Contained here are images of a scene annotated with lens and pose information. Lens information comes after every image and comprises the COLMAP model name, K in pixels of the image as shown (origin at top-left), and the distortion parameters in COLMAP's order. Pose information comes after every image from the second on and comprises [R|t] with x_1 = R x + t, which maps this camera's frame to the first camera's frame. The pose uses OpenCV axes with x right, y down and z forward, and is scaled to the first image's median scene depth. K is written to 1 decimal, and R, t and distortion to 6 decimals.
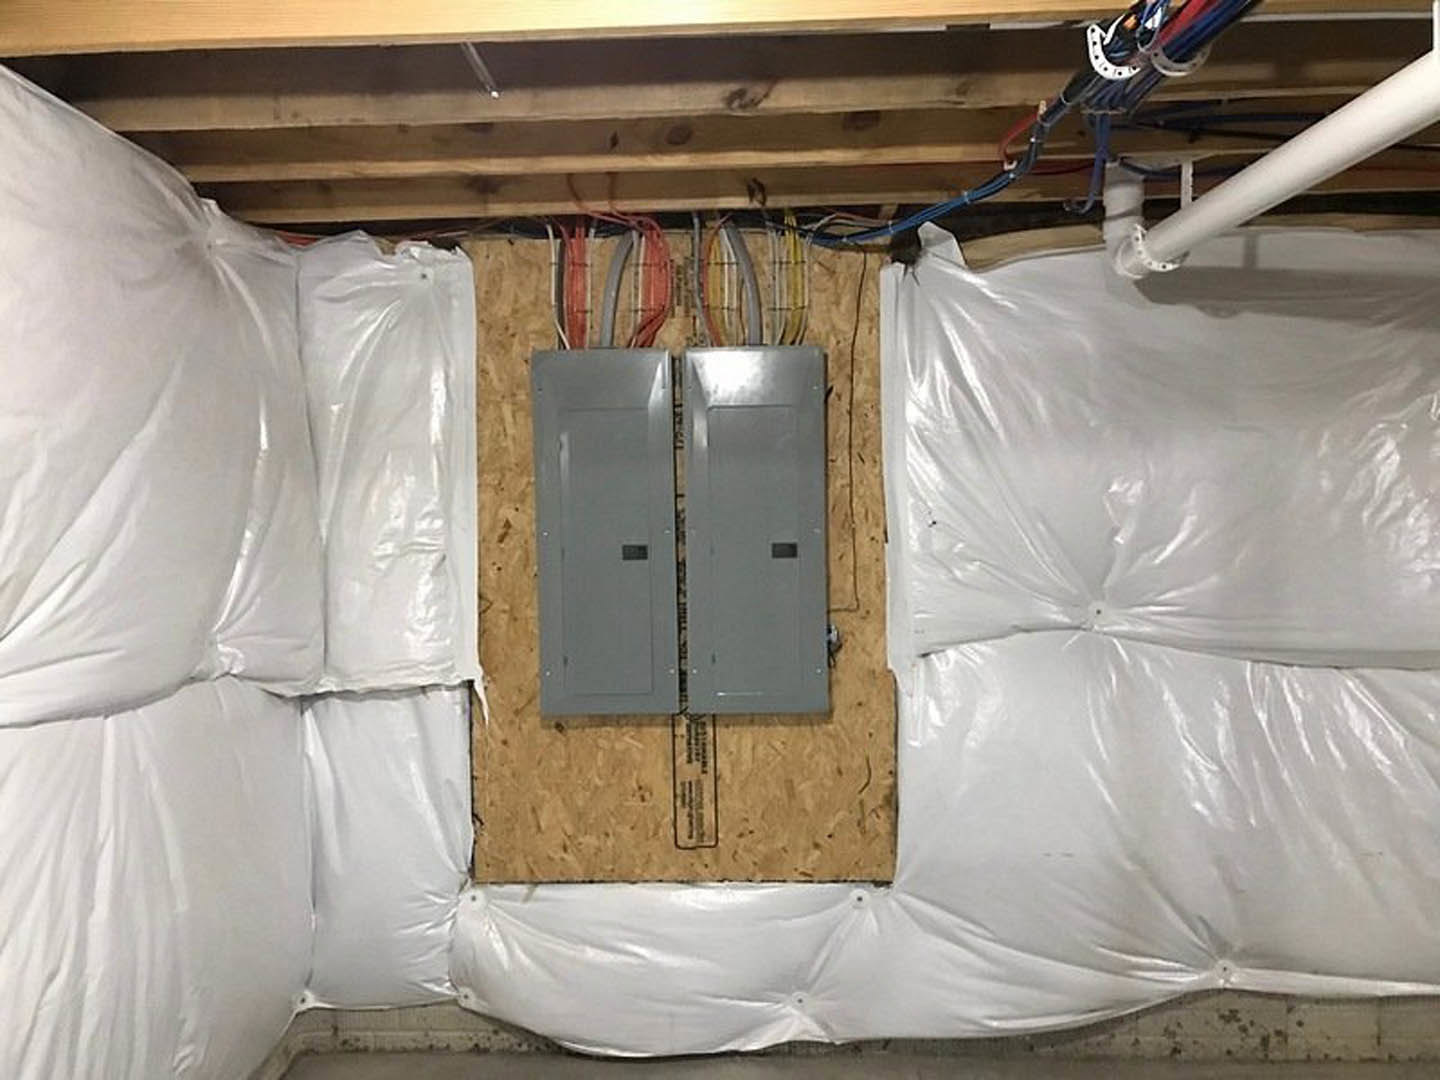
lens RADIAL K [[1183.1, 0, 720.0], [0, 1183.1, 540.0], [0, 0, 1]] dist [0.020206, -0.004660]
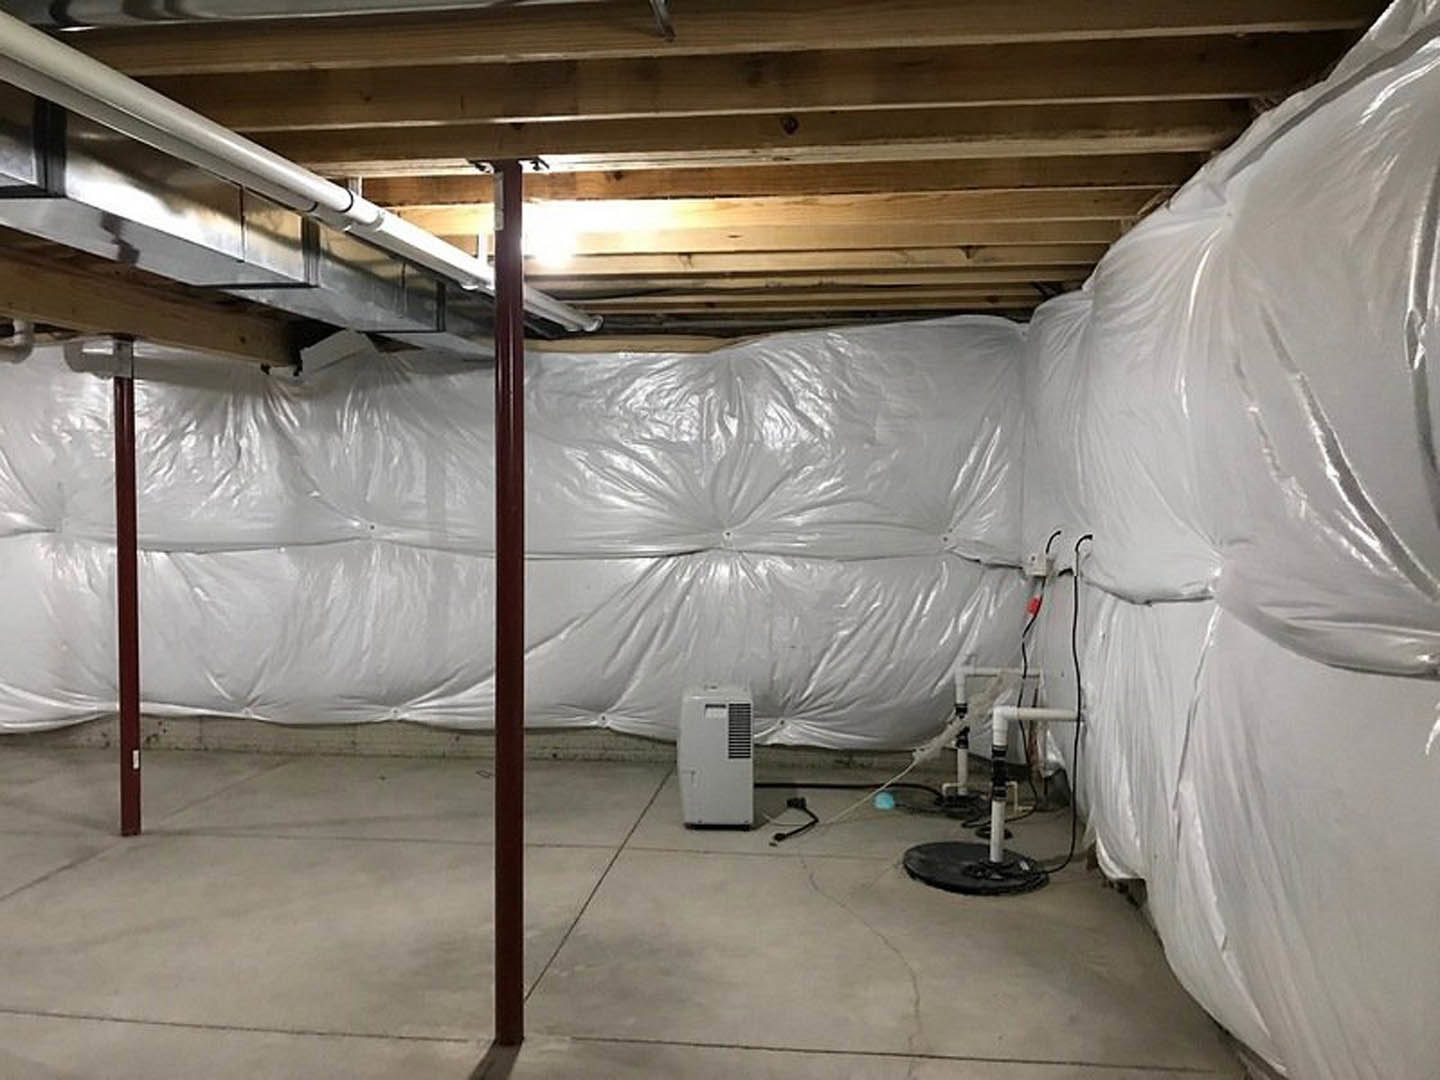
lens RADIAL K [[1170.3, 0, 724.3], [0, 1170.3, 518.8], [0, 0, 1]] dist [0.017955, 0.003217]
pose [[0.997456, 0.016262, -0.069407, 1.554716], [-0.016051, 0.999865, 0.003587, 0.027875], [0.069456, -0.002464, 0.997582, -0.903011]]
